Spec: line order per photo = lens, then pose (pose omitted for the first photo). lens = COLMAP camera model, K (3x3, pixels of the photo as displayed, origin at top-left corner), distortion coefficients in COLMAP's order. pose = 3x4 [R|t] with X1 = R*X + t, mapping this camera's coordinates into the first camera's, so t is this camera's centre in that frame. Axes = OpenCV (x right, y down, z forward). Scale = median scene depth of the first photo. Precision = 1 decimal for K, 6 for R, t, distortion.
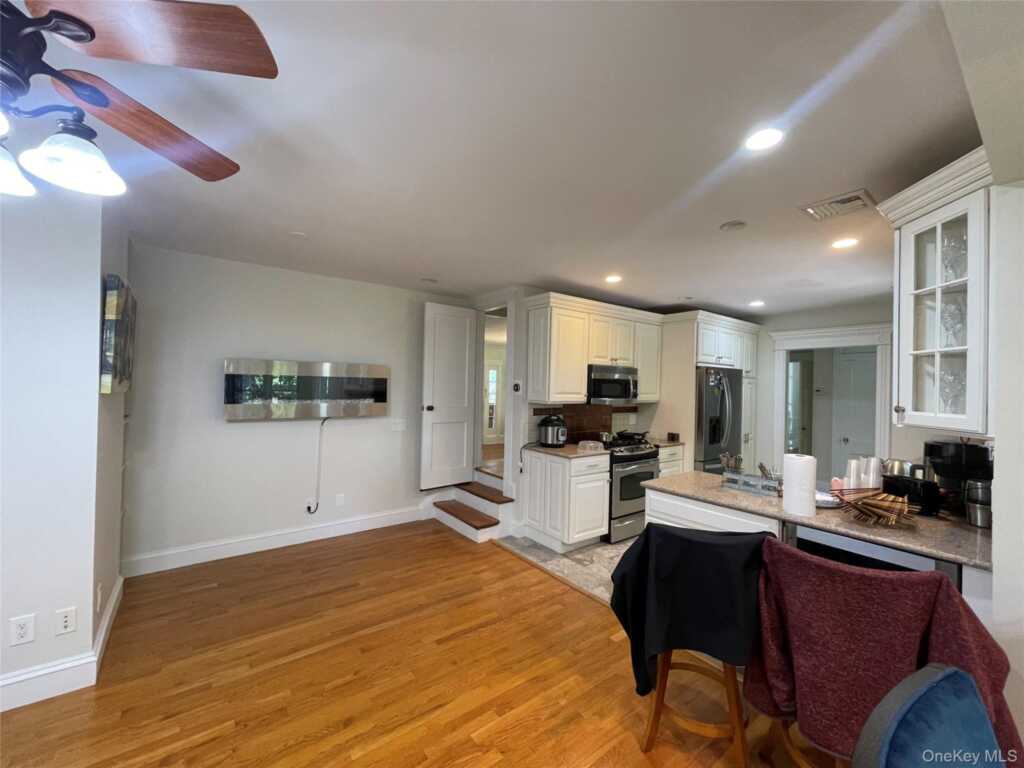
lens RADIAL K [[415.0, 0, 508.8], [0, 415.0, 383.2], [0, 0, 1]] dist [0.002030, -0.000426]
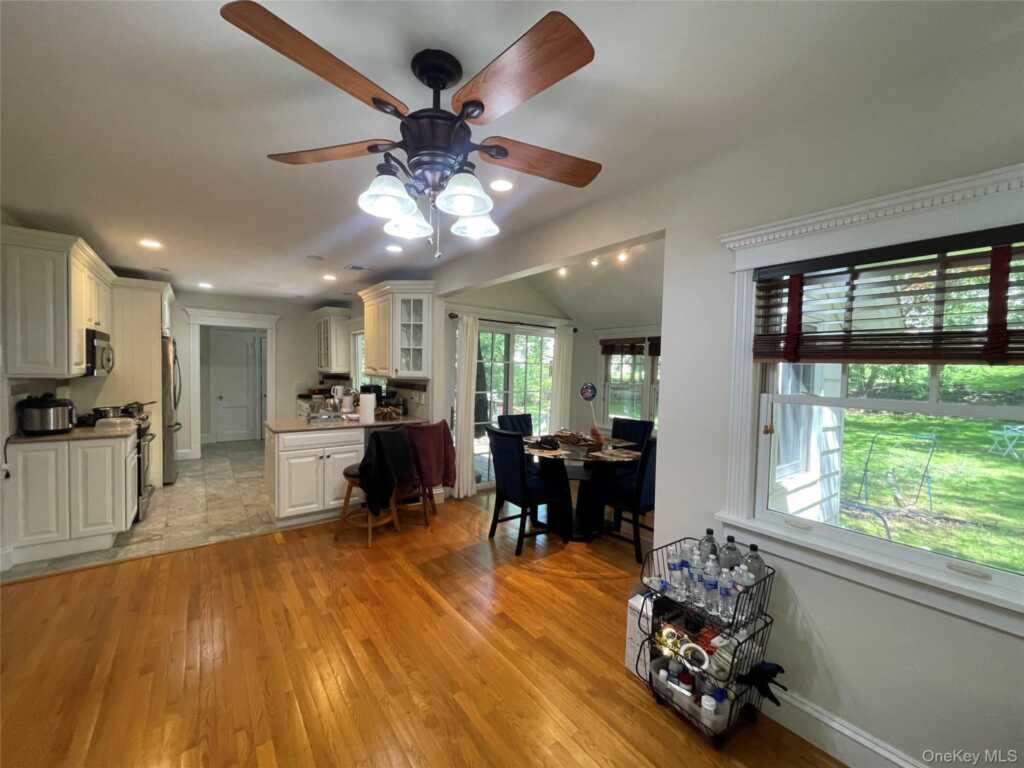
lens RADIAL K [[415.0, 0, 507.0], [0, 415.0, 385.4], [0, 0, 1]] dist [0.002030, -0.000426]
pose [[0.004854, -0.062304, 0.998045, -0.703080], [-0.029115, 0.997625, 0.062420, -0.009702], [-0.999564, -0.029361, 0.003028, 0.167157]]
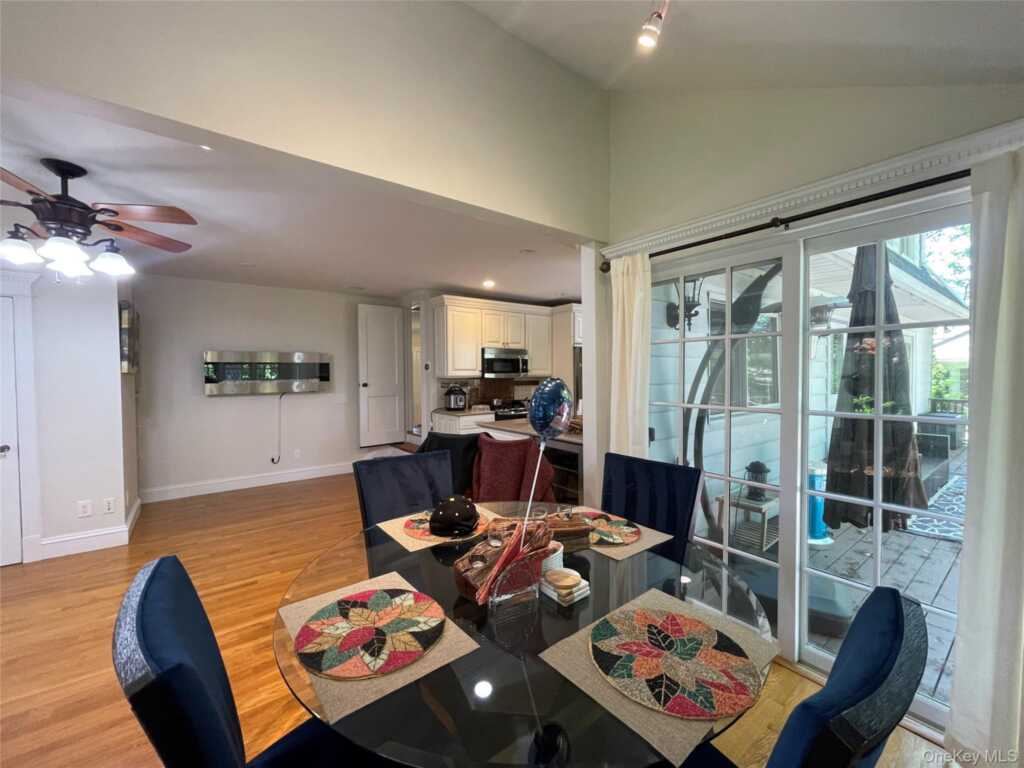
lens RADIAL K [[415.0, 0, 509.7], [0, 415.0, 382.8], [0, 0, 1]] dist [0.002030, -0.000426]
pose [[0.999526, -0.030297, -0.005511, 0.310620], [0.030433, 0.999182, 0.026622, 0.036773], [0.004700, -0.026777, 0.999630, -0.352639]]
